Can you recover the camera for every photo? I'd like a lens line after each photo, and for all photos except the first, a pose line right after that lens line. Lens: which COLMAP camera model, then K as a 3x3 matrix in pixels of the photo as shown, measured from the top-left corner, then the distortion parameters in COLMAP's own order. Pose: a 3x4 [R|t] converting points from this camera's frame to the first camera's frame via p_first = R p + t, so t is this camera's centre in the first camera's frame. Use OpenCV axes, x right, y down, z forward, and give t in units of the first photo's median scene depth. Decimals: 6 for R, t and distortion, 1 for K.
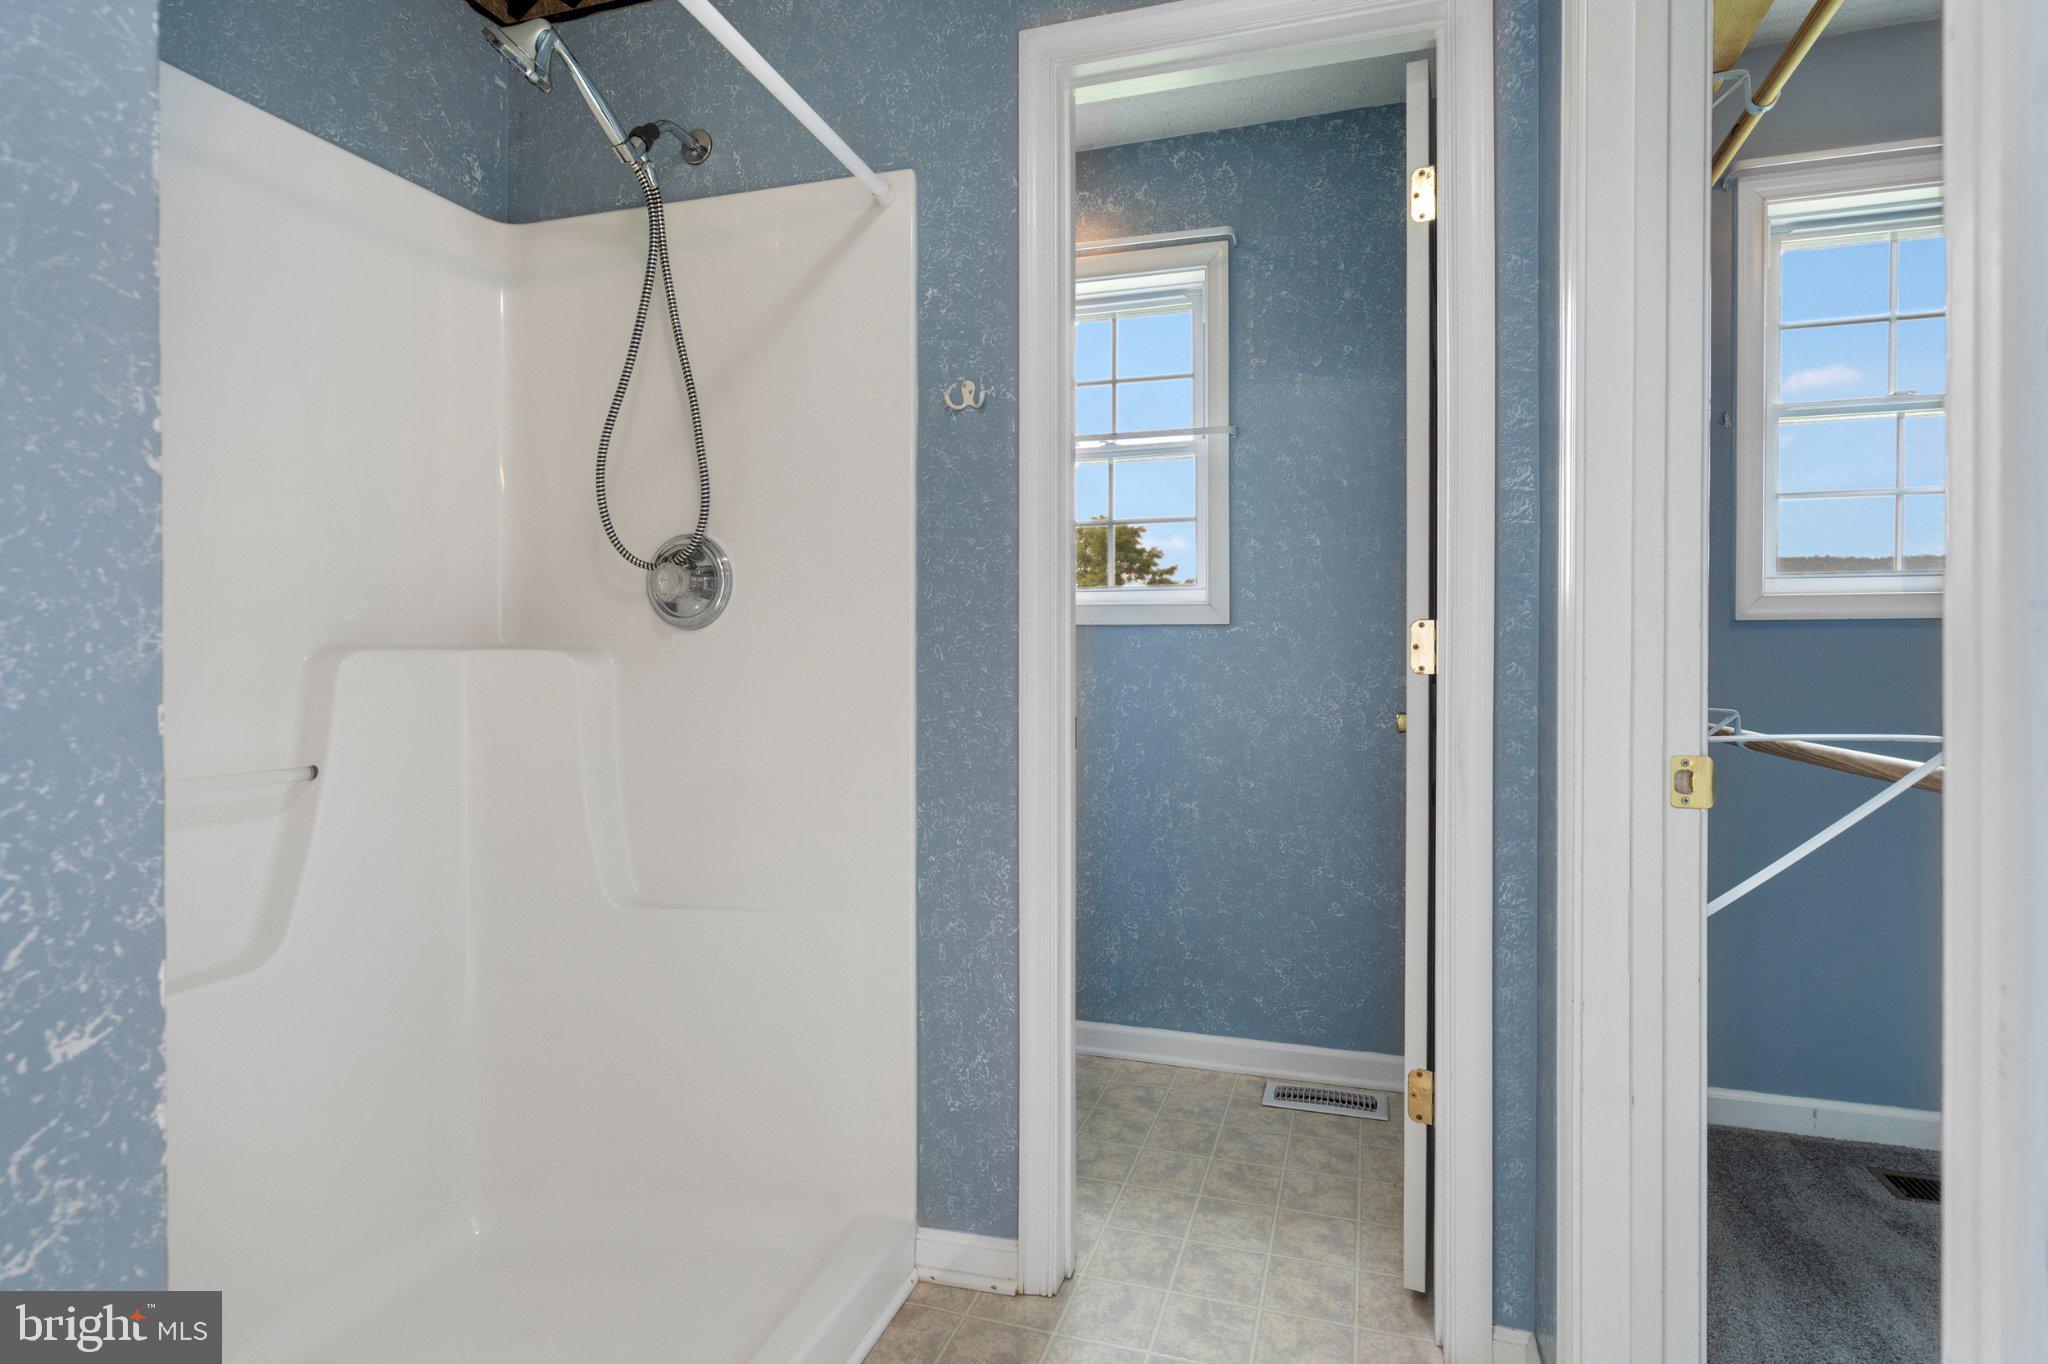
lens RADIAL K [[960.3, 0, 1094.7], [0, 960.3, 670.2], [0, 0, 1]] dist [-0.004085, -0.000786]
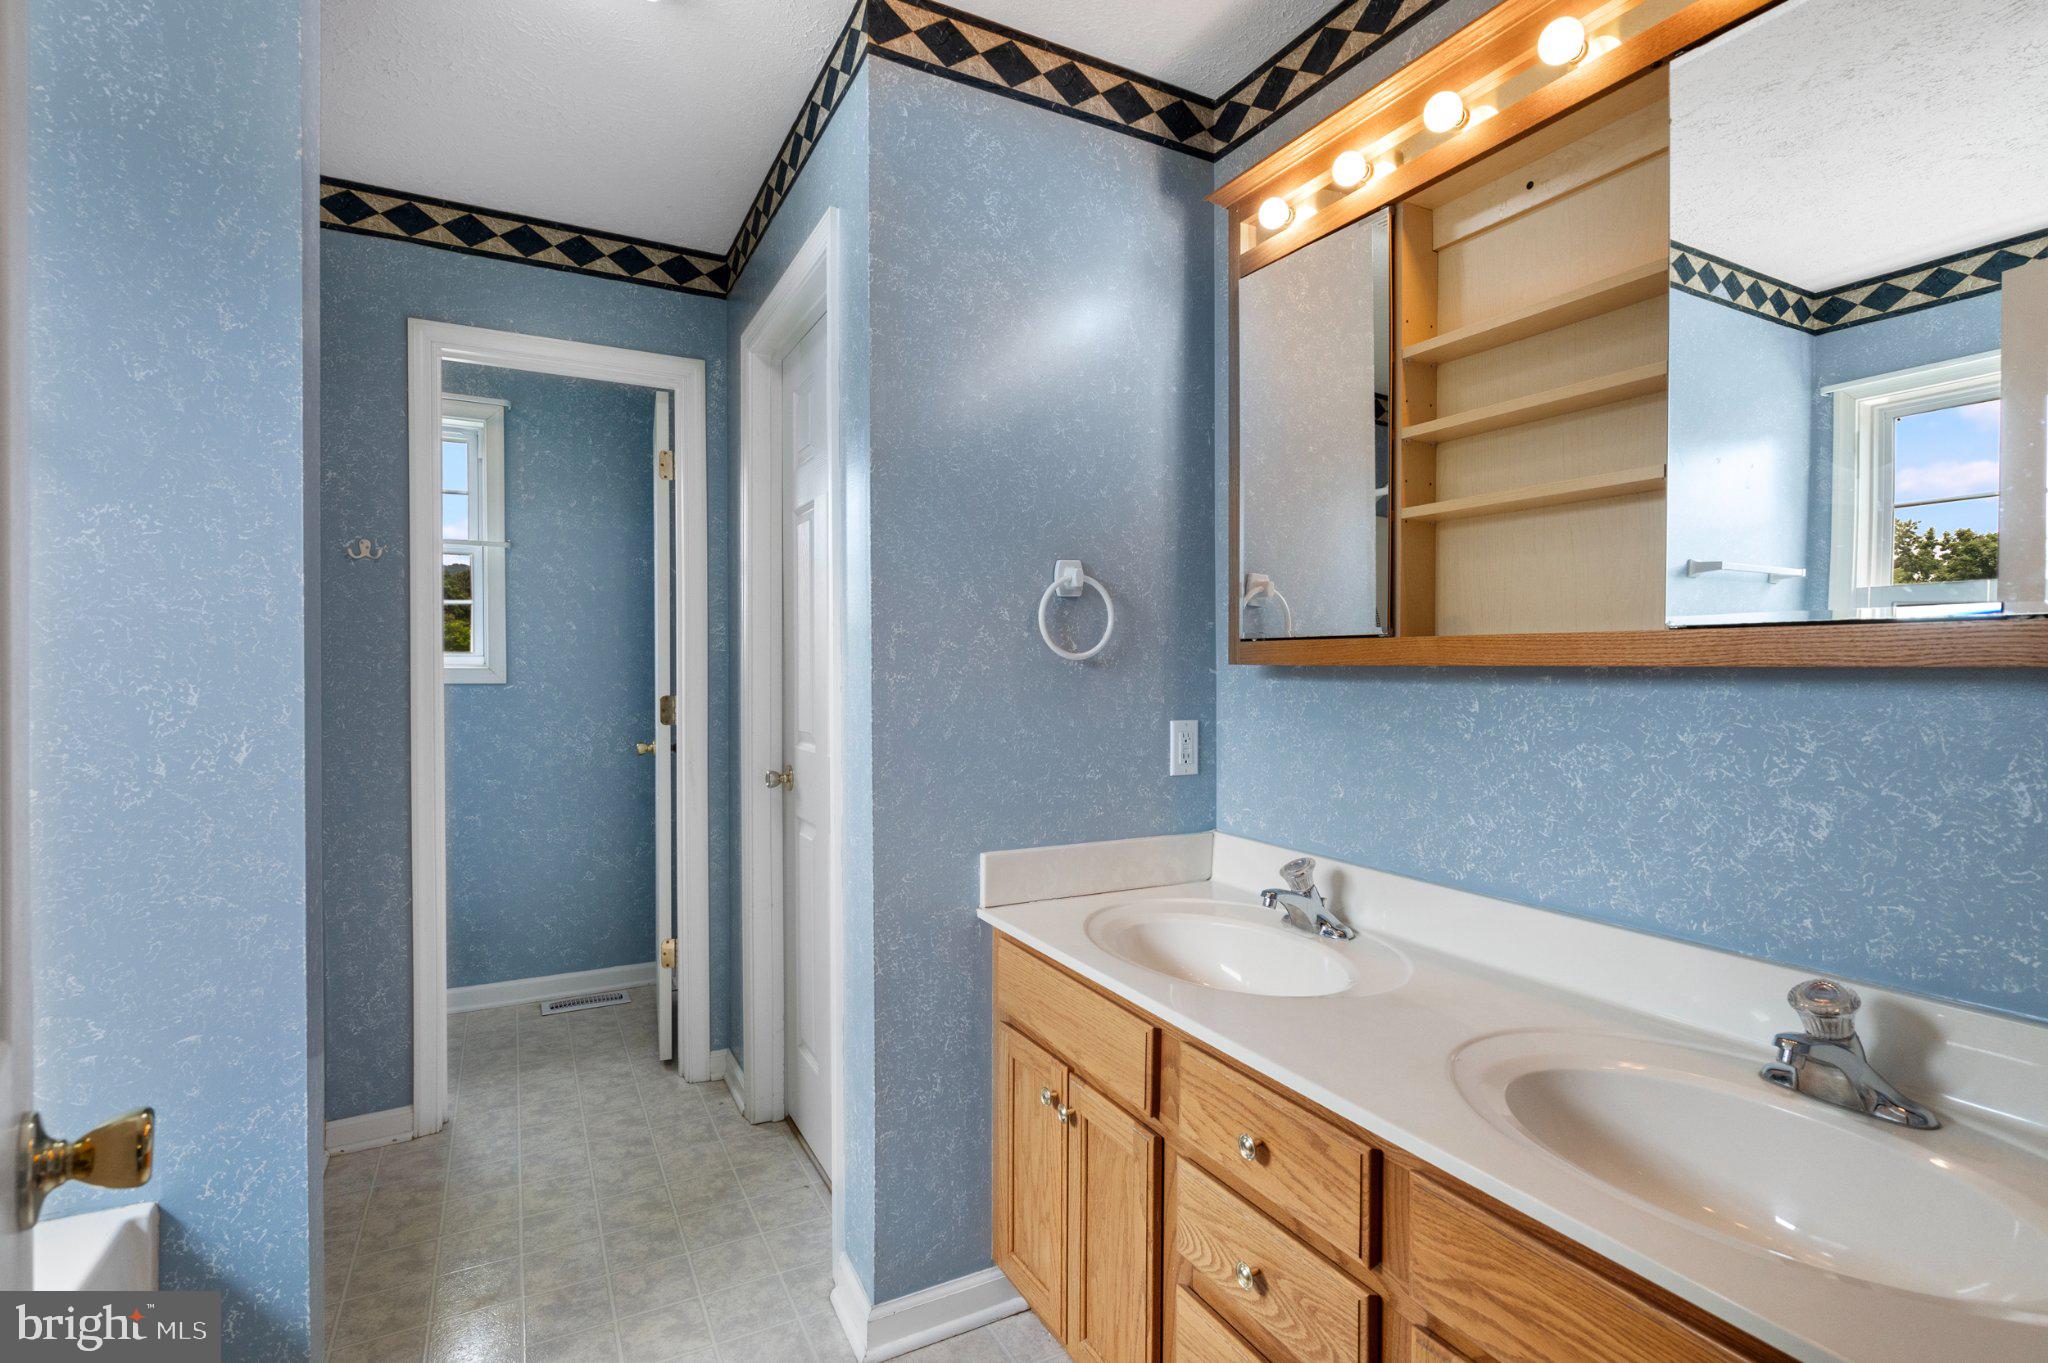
lens RADIAL K [[960.3, 0, 1024.4], [0, 960.3, 681.2], [0, 0, 1]] dist [-0.004085, -0.000786]
pose [[0.715323, -0.010066, 0.698722, -0.427953], [0.003848, 0.999938, 0.010466, -0.091616], [-0.698784, -0.004798, 0.715317, -0.750542]]
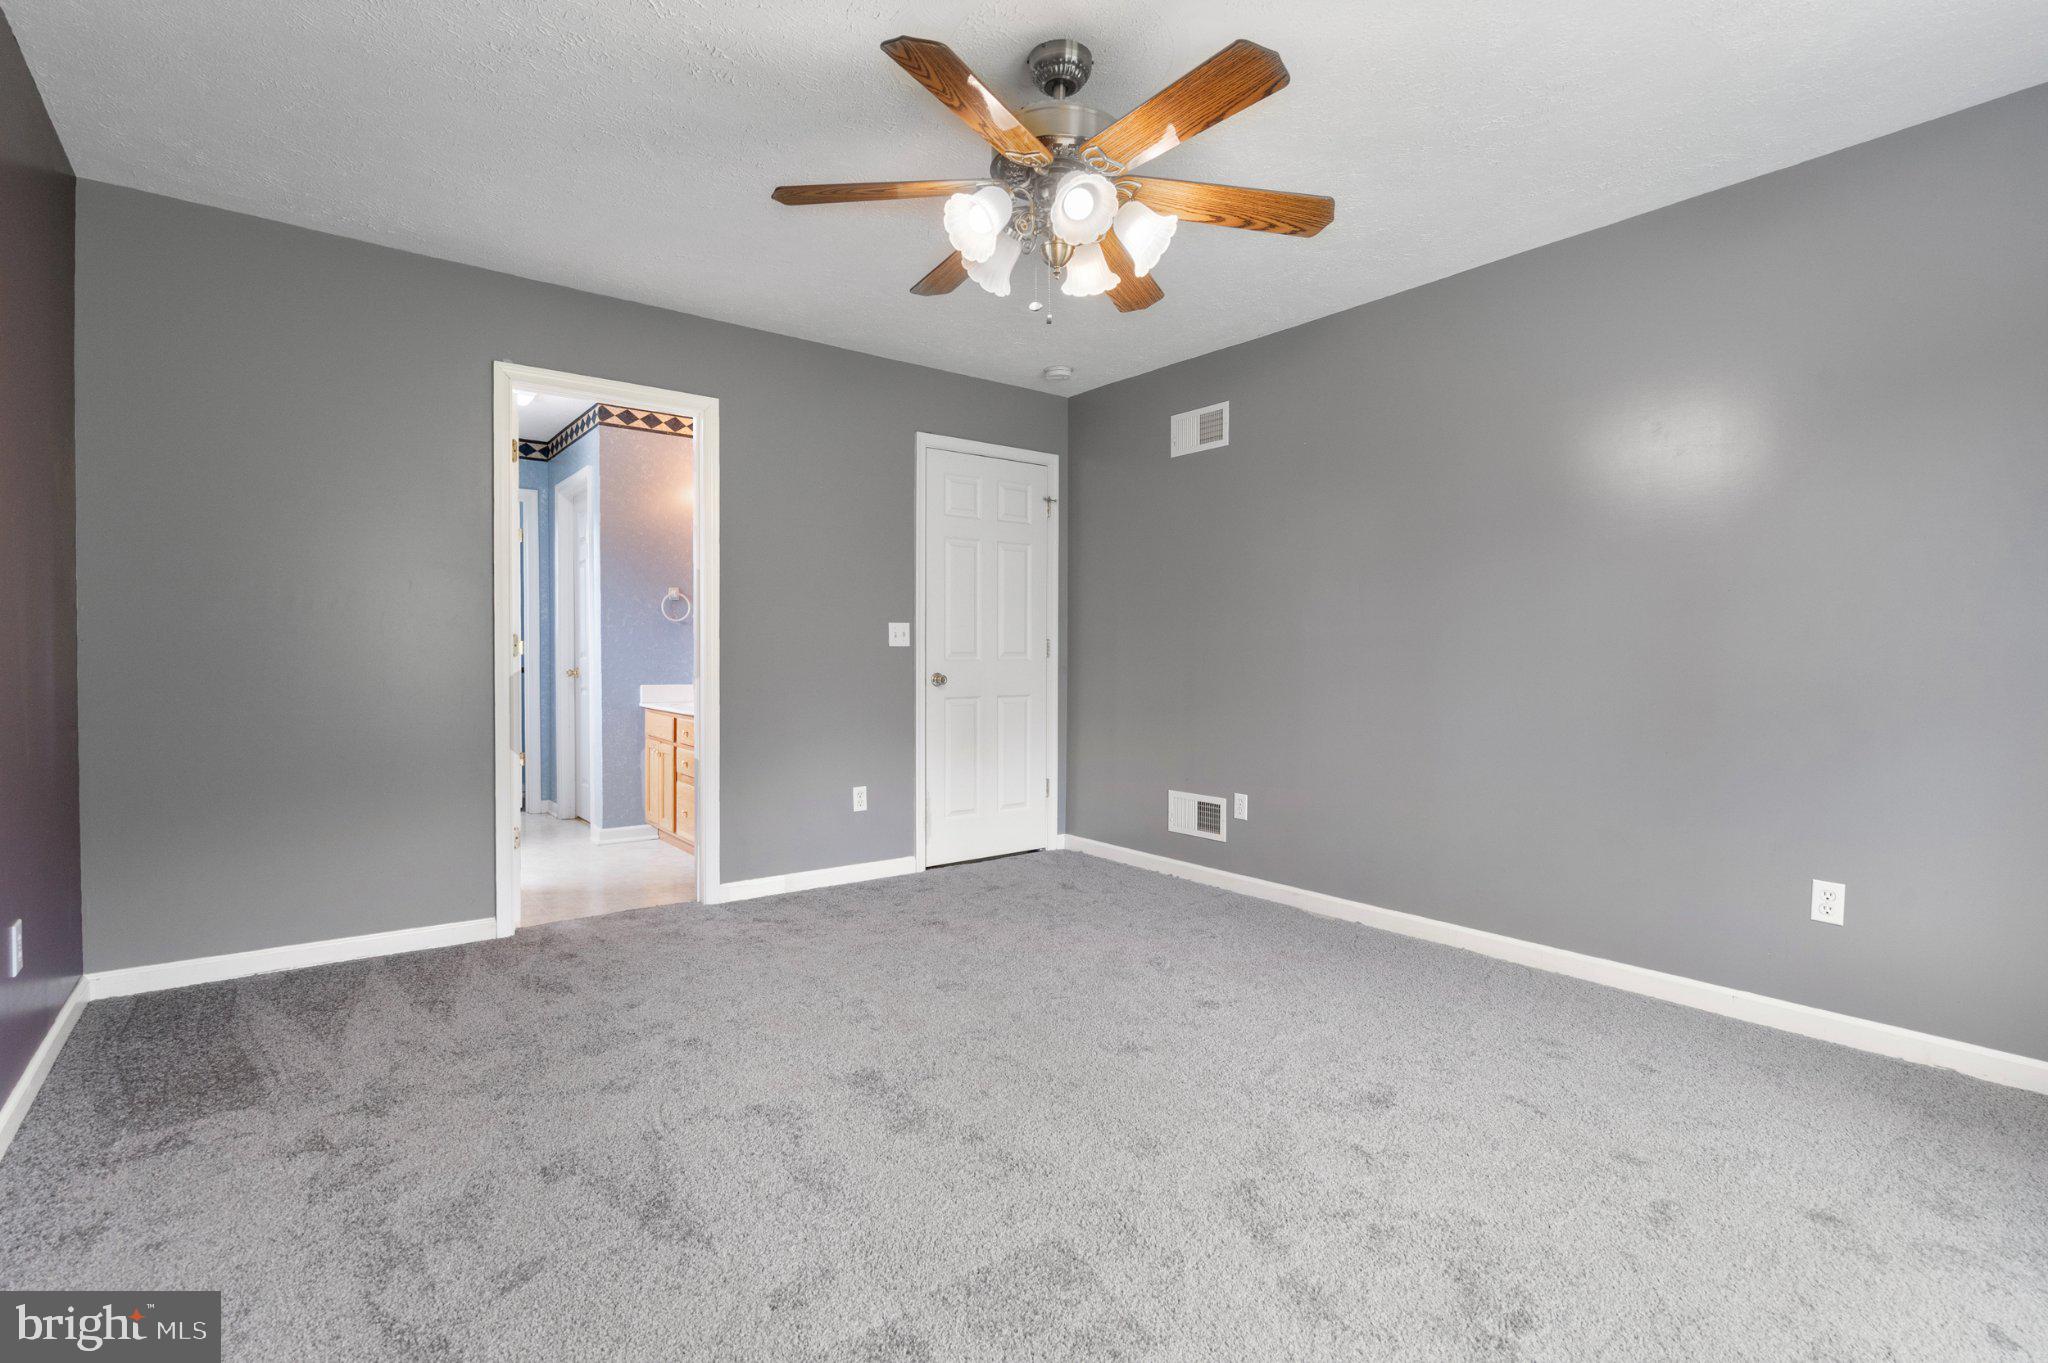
lens RADIAL K [[960.3, 0, 1019.3], [0, 960.3, 675.1], [0, 0, 1]] dist [-0.004085, -0.000786]
pose [[0.592022, -0.010206, 0.805857, -1.576840], [0.004714, 0.999947, 0.009202, 0.056454], [-0.805908, -0.001649, 0.592039, -2.918196]]
